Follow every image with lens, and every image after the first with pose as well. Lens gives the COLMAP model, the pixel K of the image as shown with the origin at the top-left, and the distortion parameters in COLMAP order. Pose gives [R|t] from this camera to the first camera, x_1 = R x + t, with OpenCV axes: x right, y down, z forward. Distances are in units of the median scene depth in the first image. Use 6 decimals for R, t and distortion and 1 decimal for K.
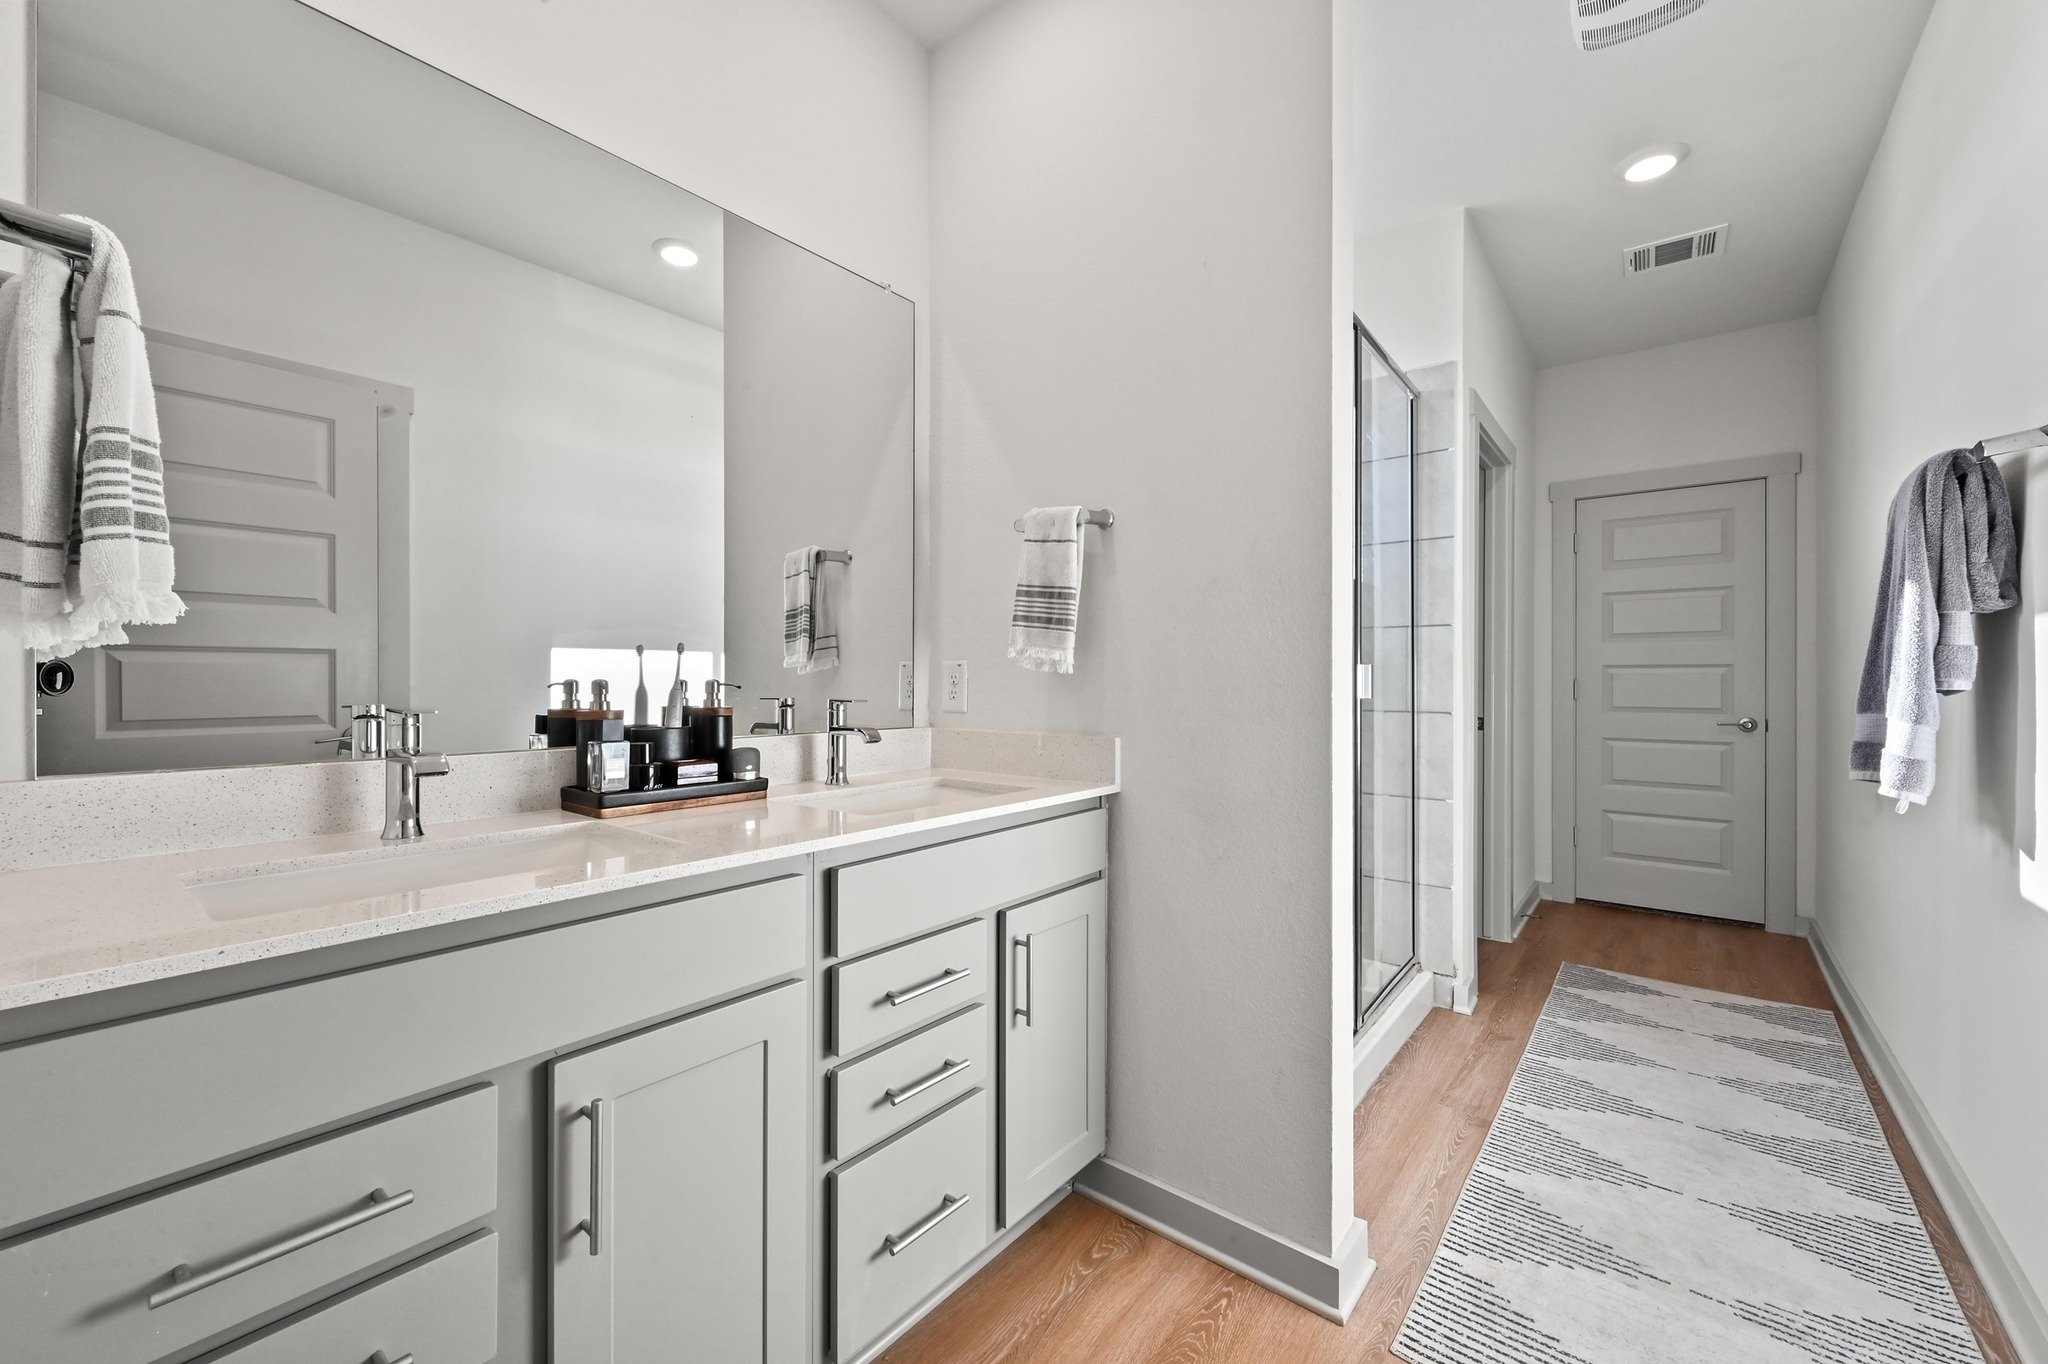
lens RADIAL K [[801.7, 0, 1023.2], [0, 801.7, 682.6], [0, 0, 1]] dist [0.000360, 0.000039]
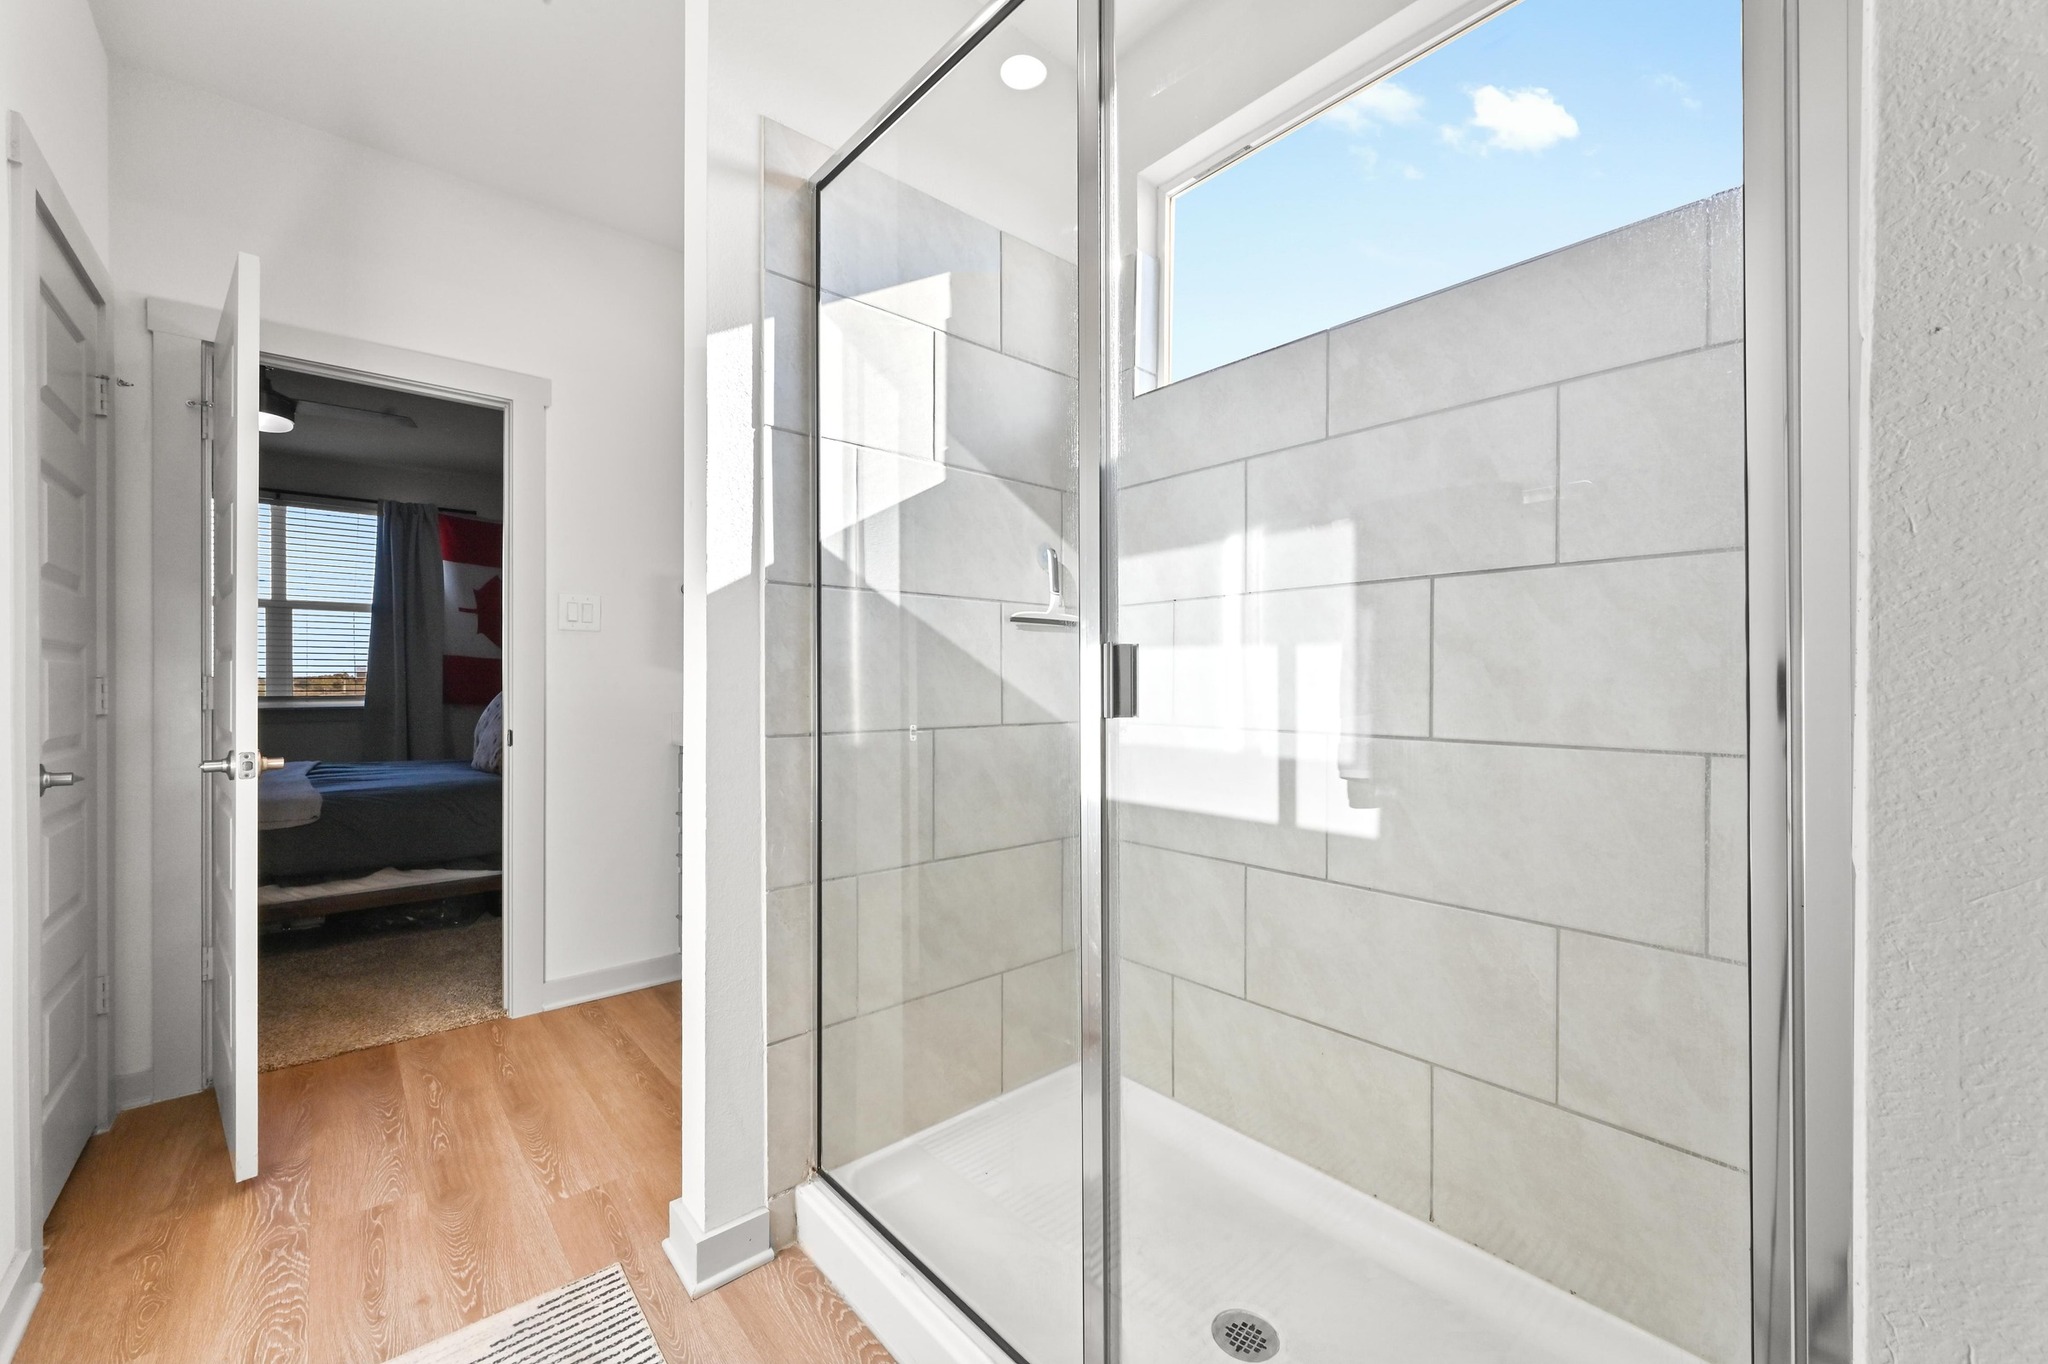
lens RADIAL K [[801.7, 0, 1021.6], [0, 801.7, 683.5], [0, 0, 1]] dist [0.000360, 0.000039]
pose [[-0.169734, -0.000175, -0.985490, 1.455377], [-0.001229, 0.999999, 0.000034, 0.003766], [0.985489, 0.001217, -0.169734, 1.719657]]
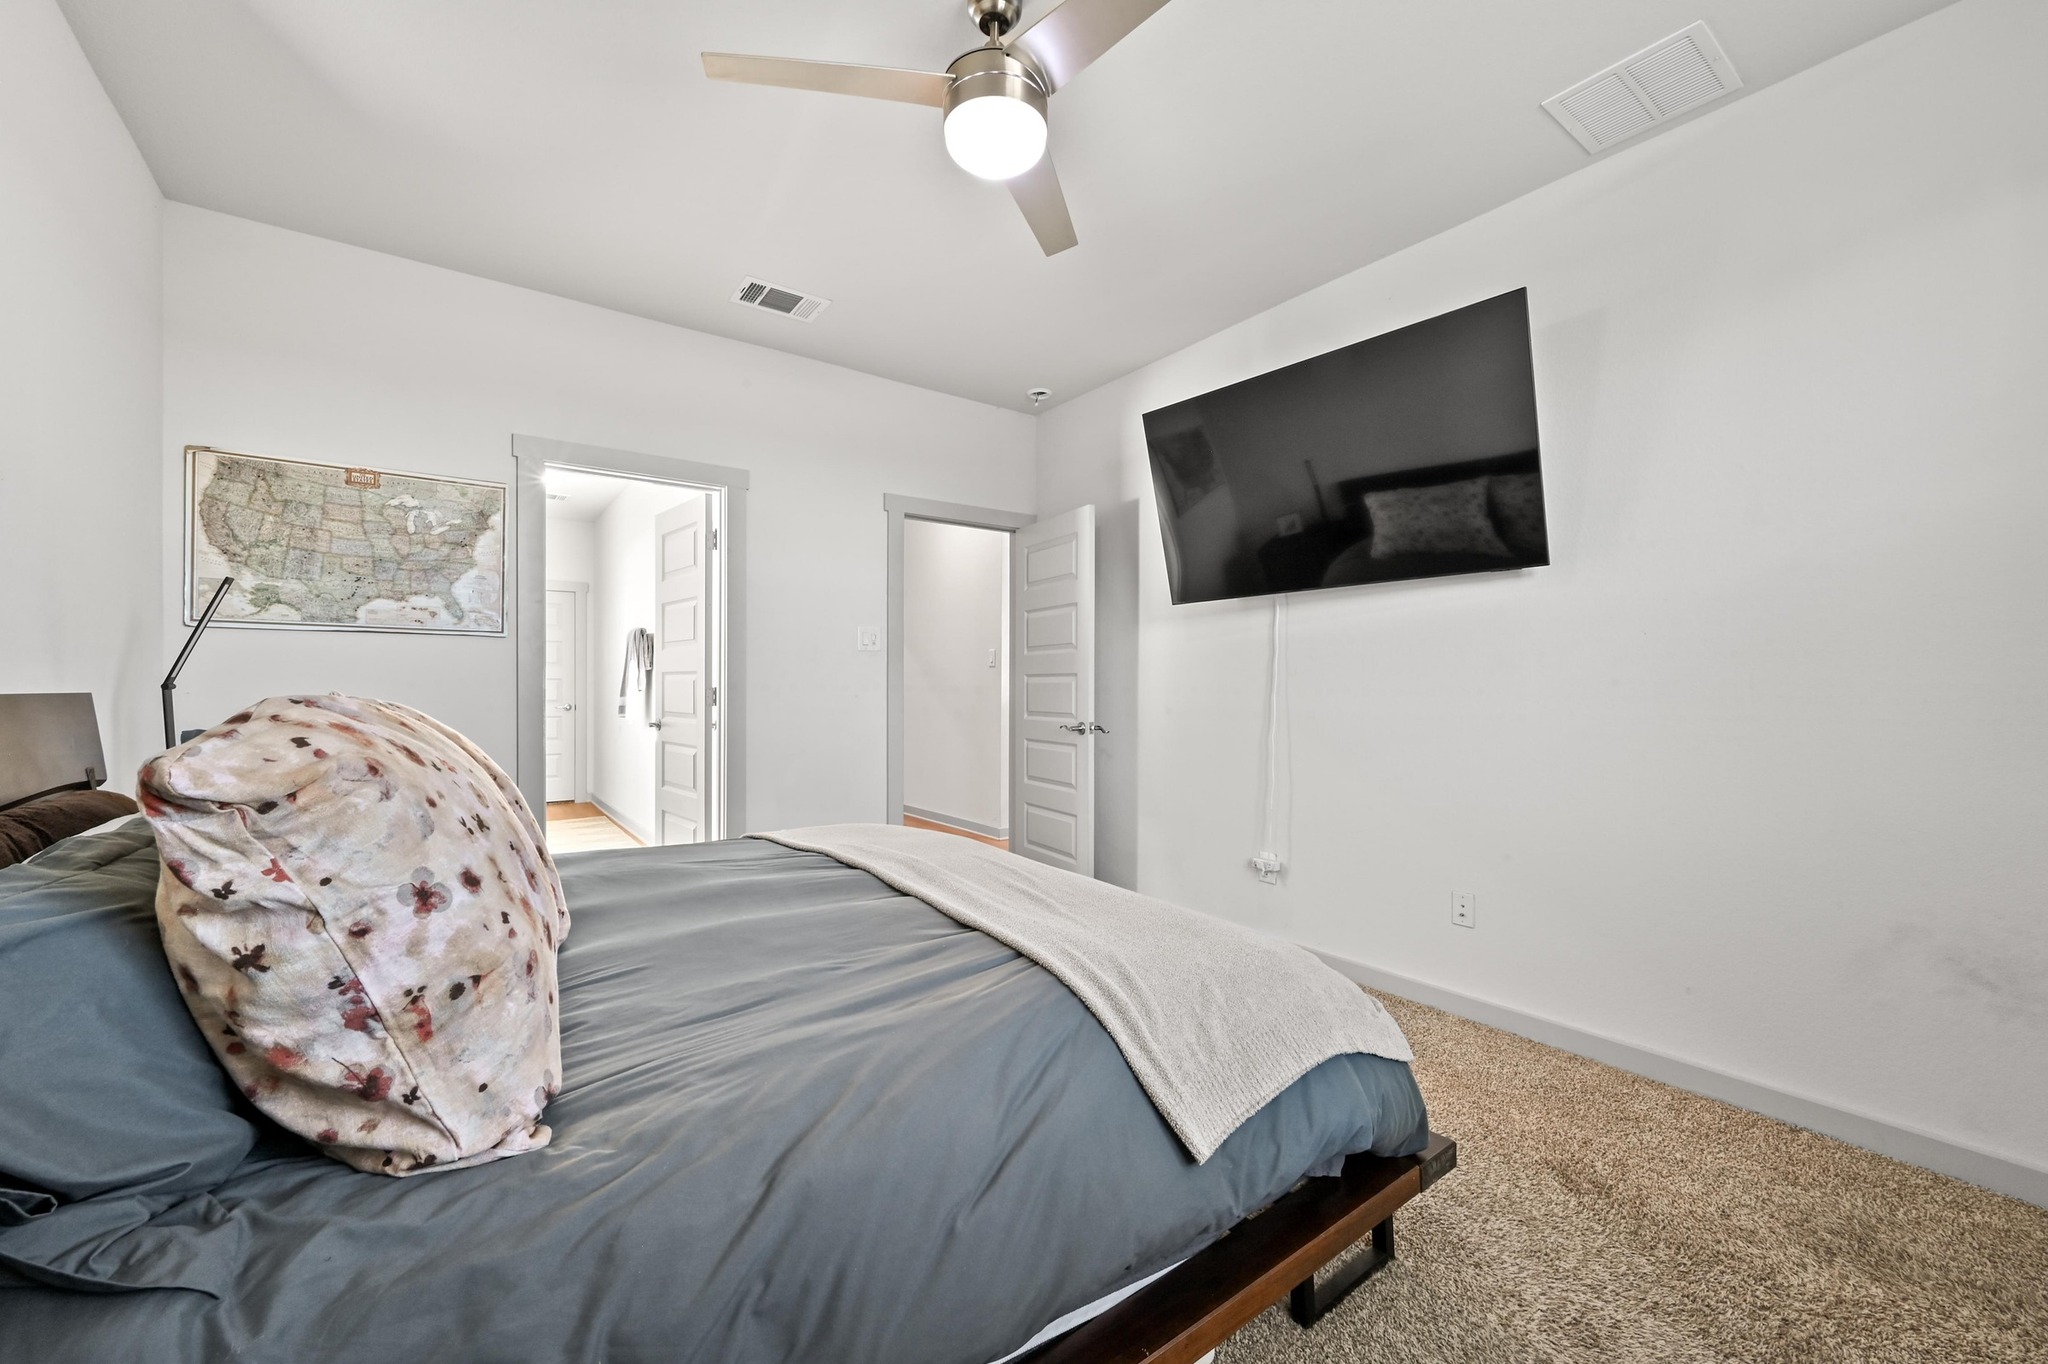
lens RADIAL K [[801.7, 0, 1026.8], [0, 801.7, 682.1], [0, 0, 1]] dist [0.000360, 0.000039]
pose [[0.254541, 0.000110, 0.967062, -1.176510], [0.002435, 0.999997, -0.000755, -0.011545], [-0.967059, 0.002547, 0.254540, -0.996407]]
